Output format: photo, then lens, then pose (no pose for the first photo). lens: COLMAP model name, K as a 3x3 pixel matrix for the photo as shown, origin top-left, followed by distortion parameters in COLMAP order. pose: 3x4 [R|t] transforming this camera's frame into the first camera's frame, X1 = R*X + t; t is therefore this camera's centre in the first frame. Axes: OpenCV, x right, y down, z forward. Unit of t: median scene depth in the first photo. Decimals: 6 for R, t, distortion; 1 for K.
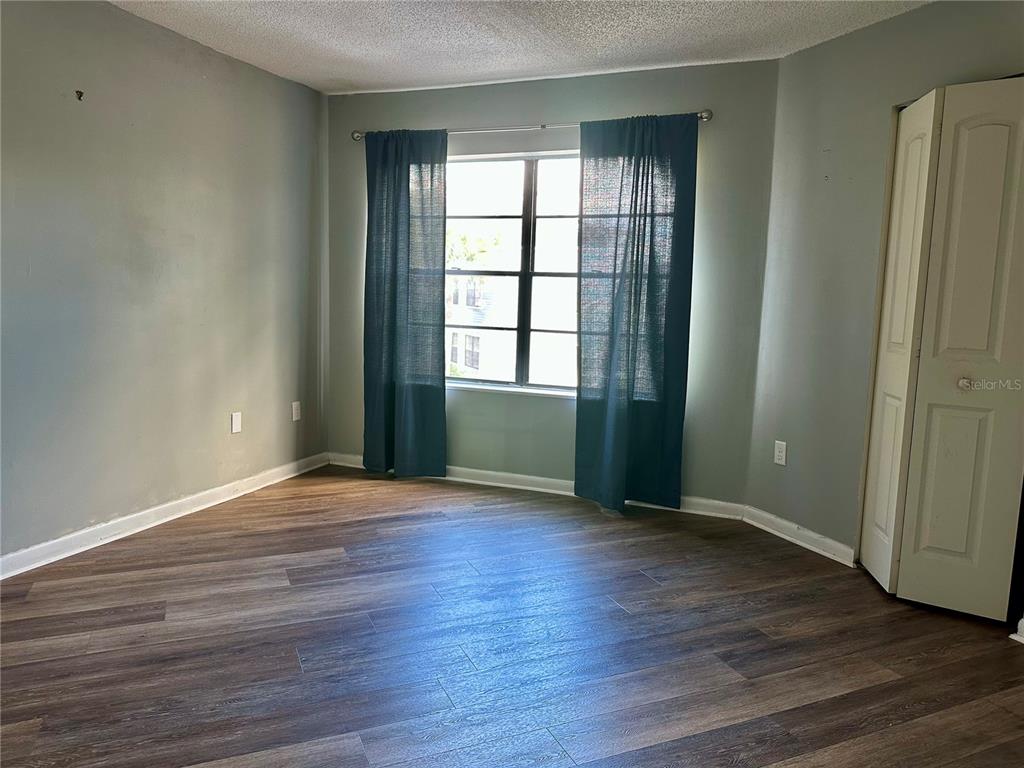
lens RADIAL K [[723.0, 0, 511.3], [0, 723.0, 381.2], [0, 0, 1]] dist [0.042769, -0.052055]
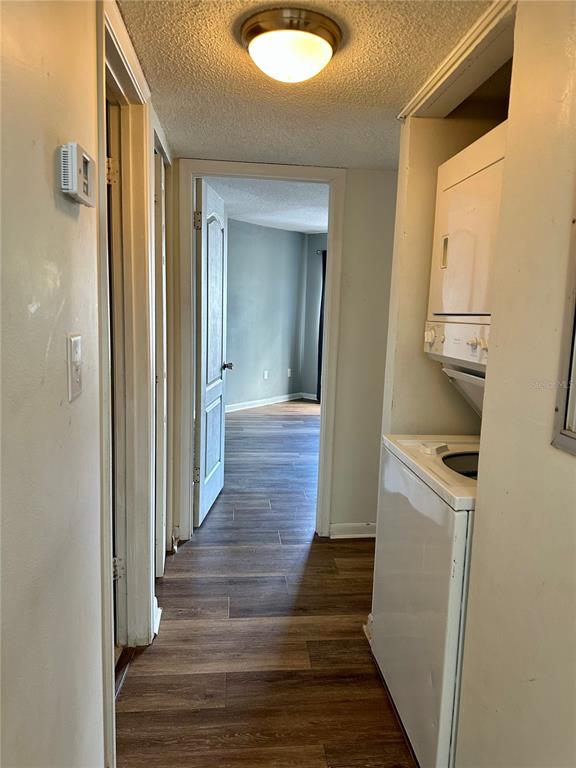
lens RADIAL K [[542.3, 0, 288.3], [0, 542.3, 384.4], [0, 0, 1]] dist [0.042769, -0.052055]
pose [[0.951214, 0.036323, -0.306386, 0.254751], [-0.035233, 0.999338, 0.009088, 0.068046], [0.306513, 0.002150, 0.951864, -0.712953]]
